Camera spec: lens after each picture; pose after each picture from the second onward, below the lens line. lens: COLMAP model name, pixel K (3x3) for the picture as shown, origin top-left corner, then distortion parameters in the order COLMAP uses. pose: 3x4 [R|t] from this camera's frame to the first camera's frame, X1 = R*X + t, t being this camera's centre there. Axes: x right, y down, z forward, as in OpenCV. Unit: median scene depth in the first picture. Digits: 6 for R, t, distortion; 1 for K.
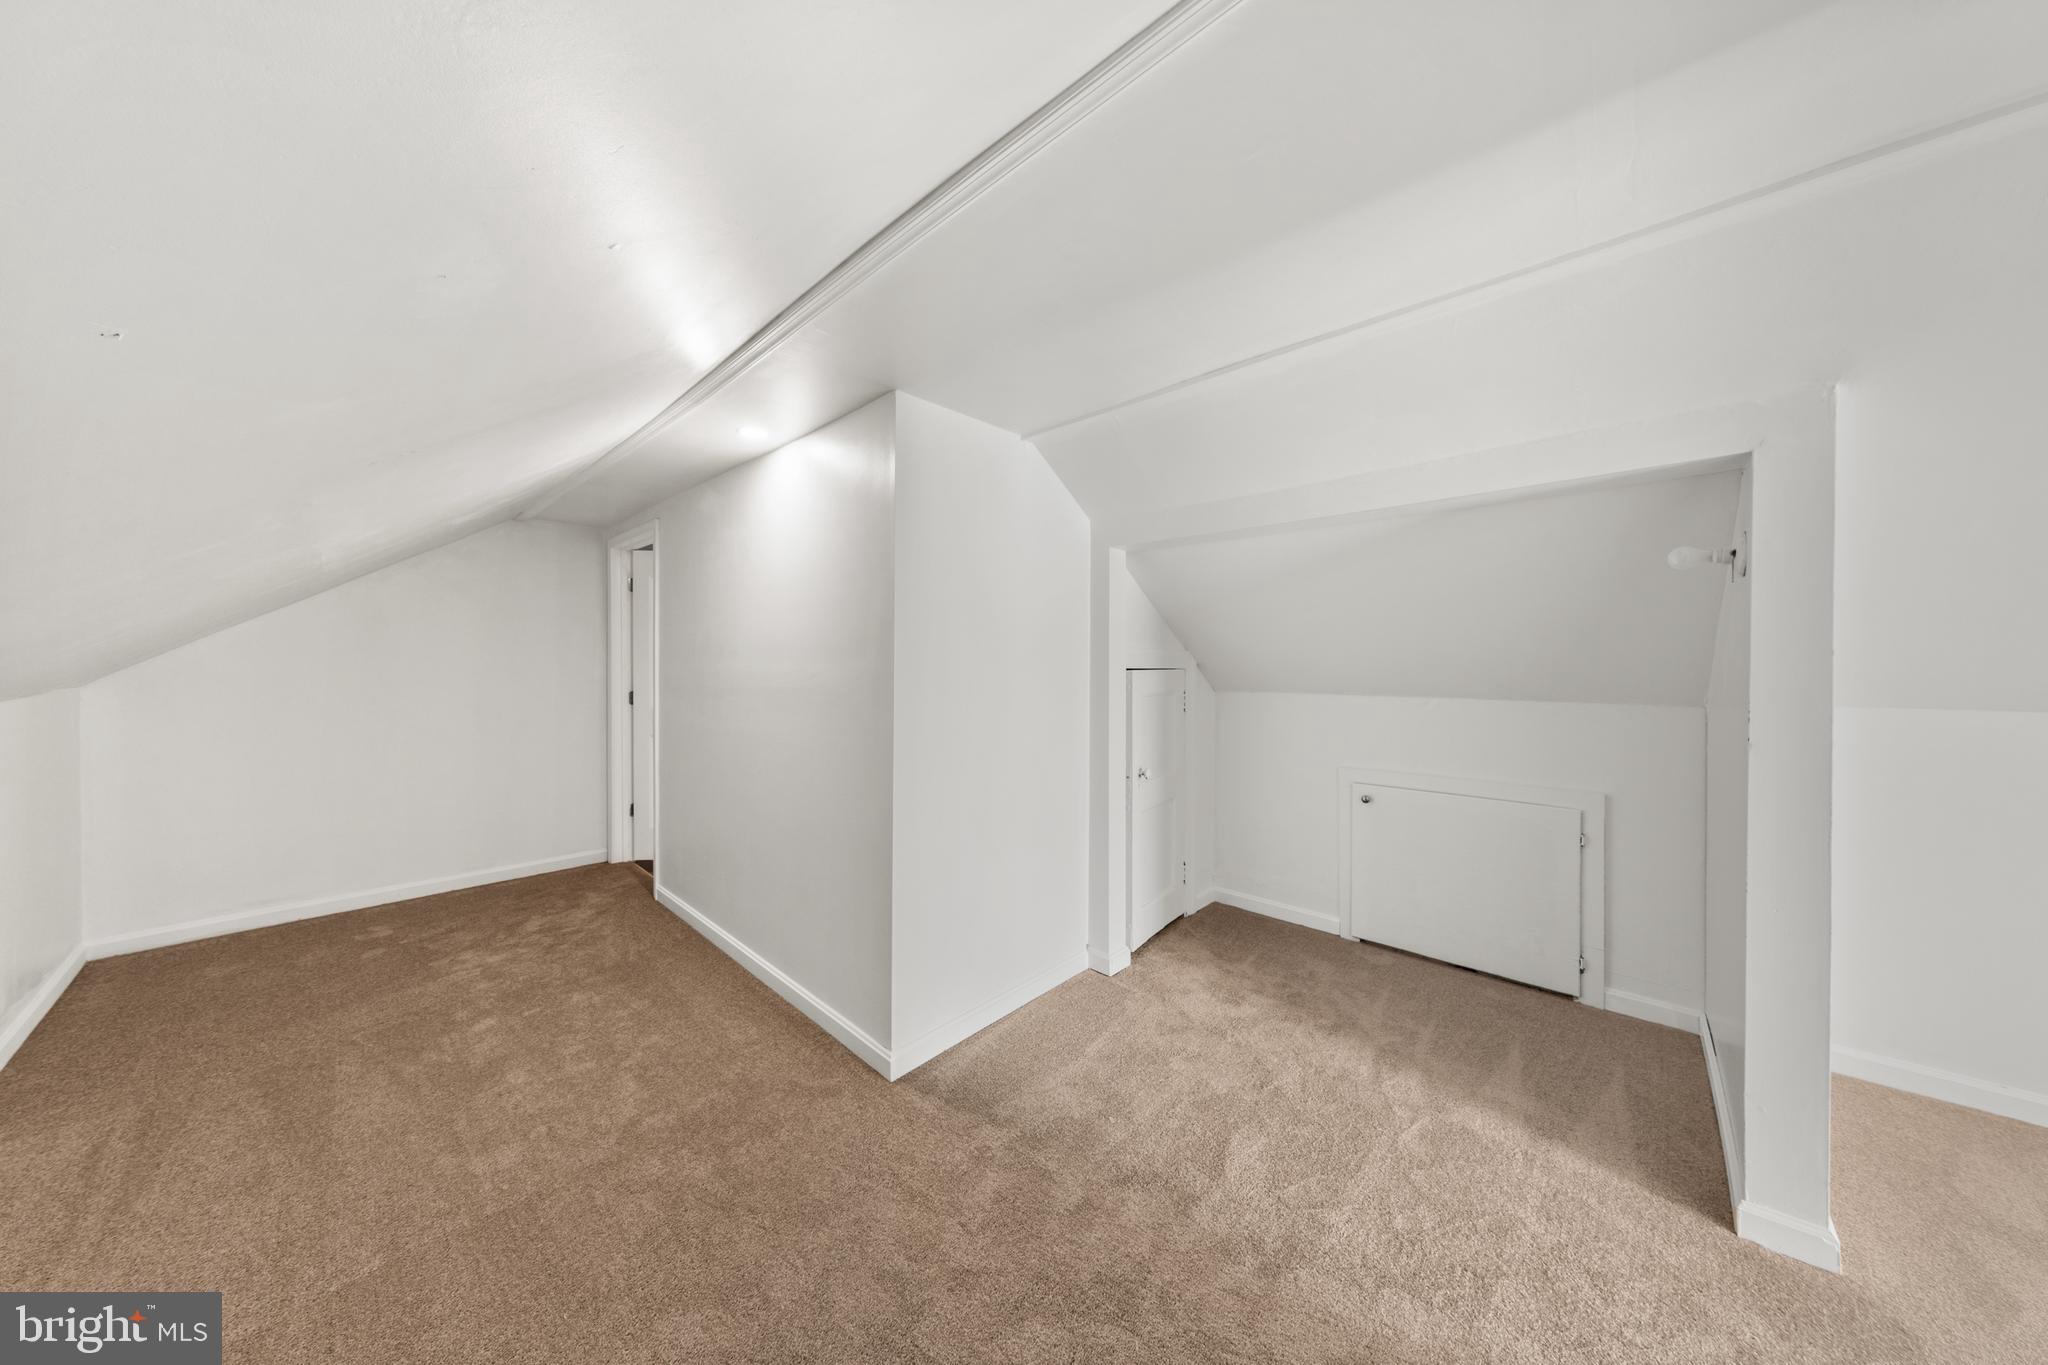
lens RADIAL K [[642.6, 0, 1024.0], [0, 642.6, 682.5], [0, 0, 1]] dist [0.000994, 0.000032]
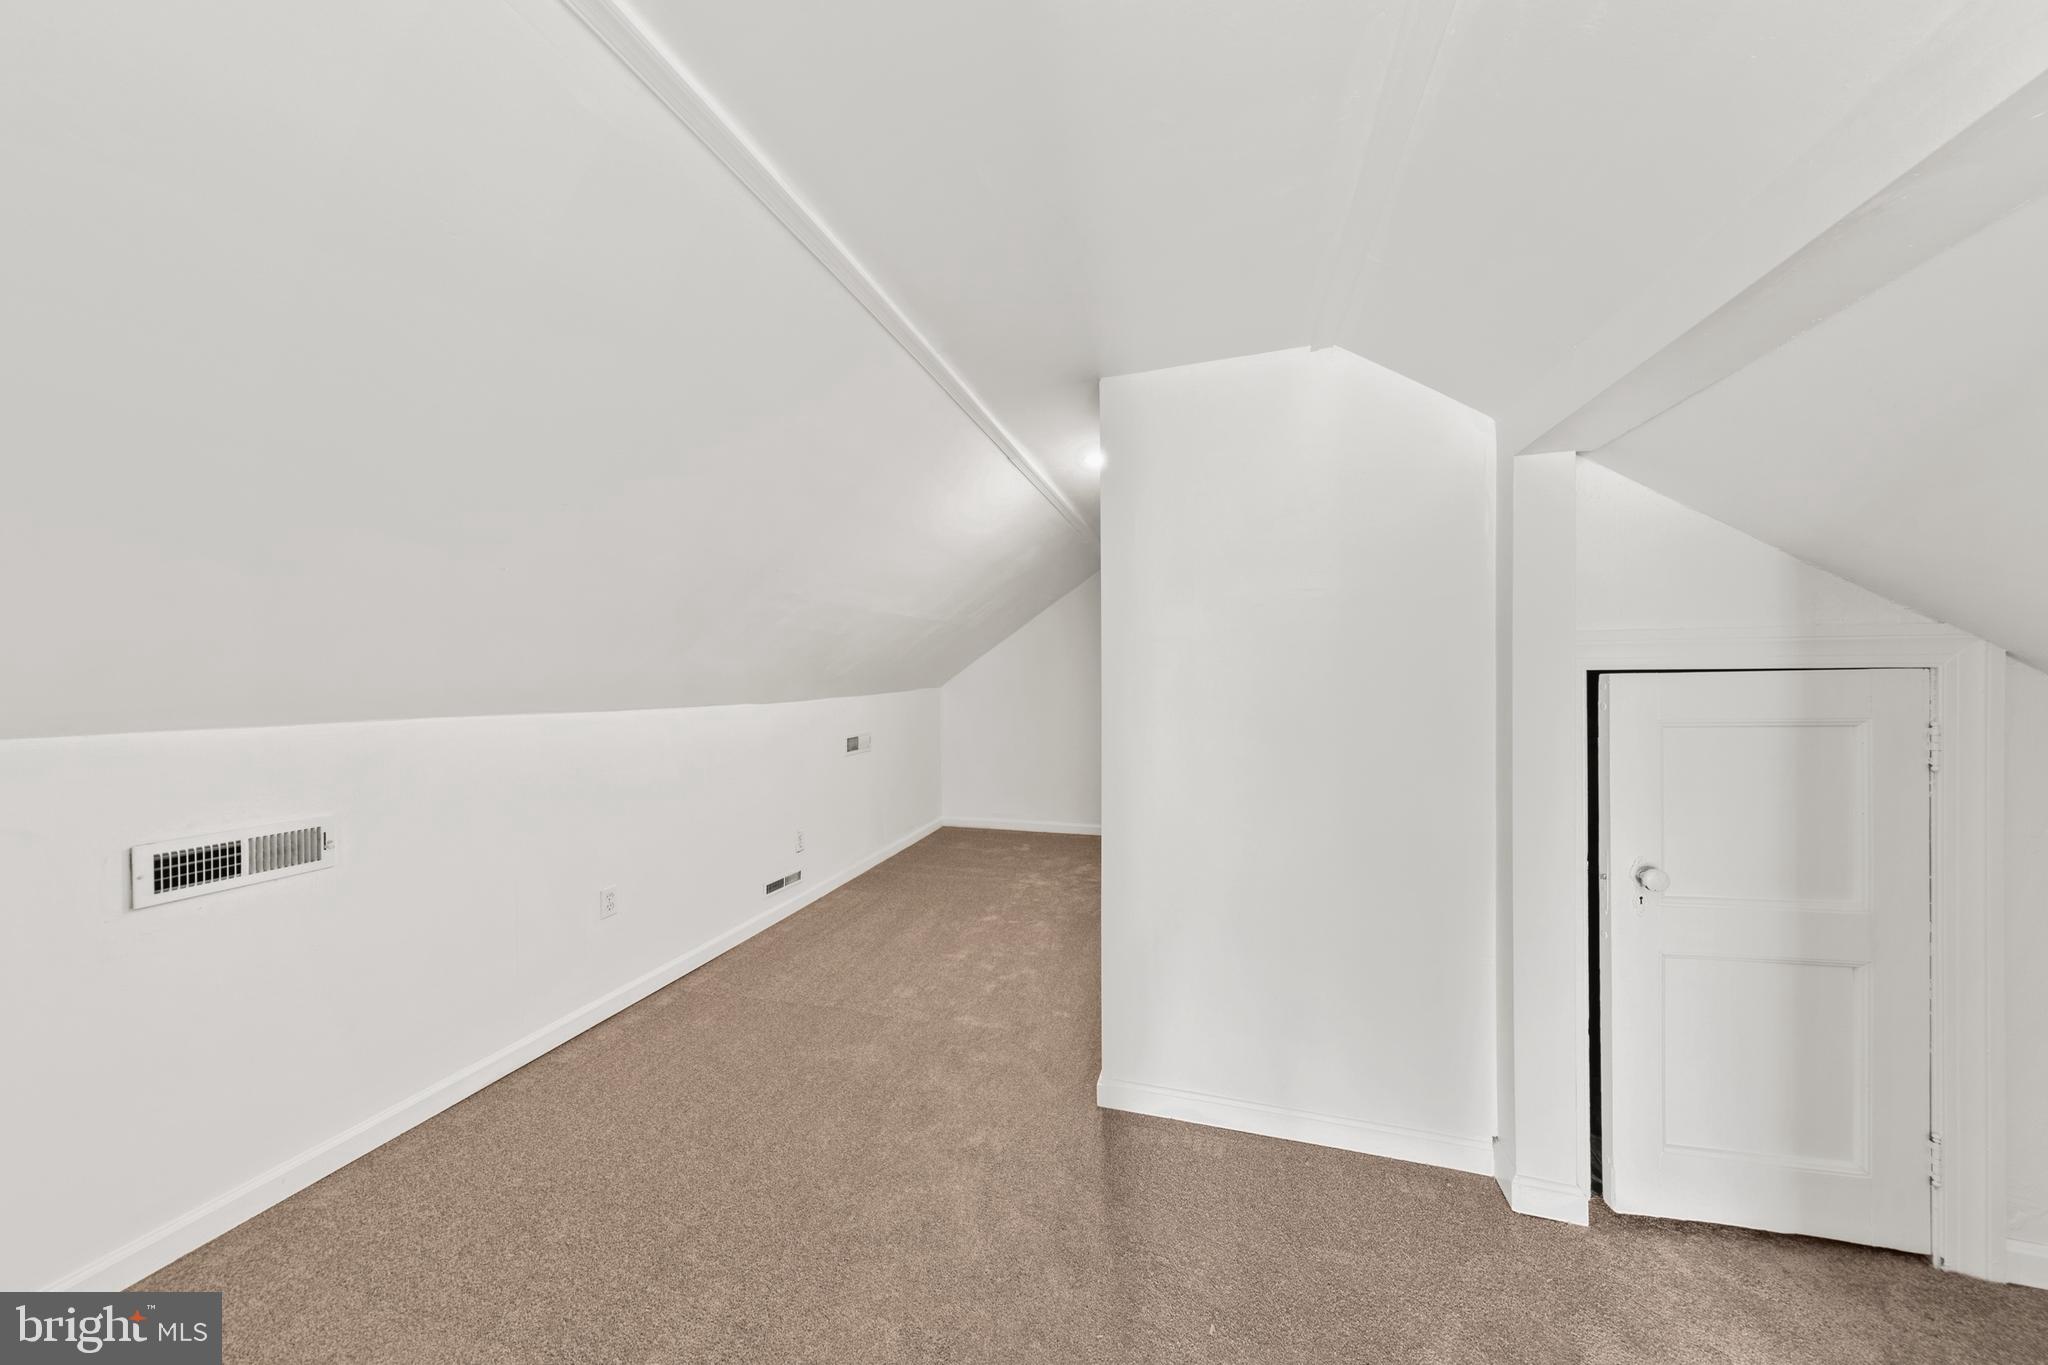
lens RADIAL K [[642.6, 0, 1024.0], [0, 642.6, 682.5], [0, 0, 1]] dist [0.000994, 0.000032]
pose [[0.444294, -0.000214, -0.895881, 0.434492], [-0.013928, 0.999877, -0.007146, 0.002208], [0.895773, 0.015653, 0.444236, 0.346357]]
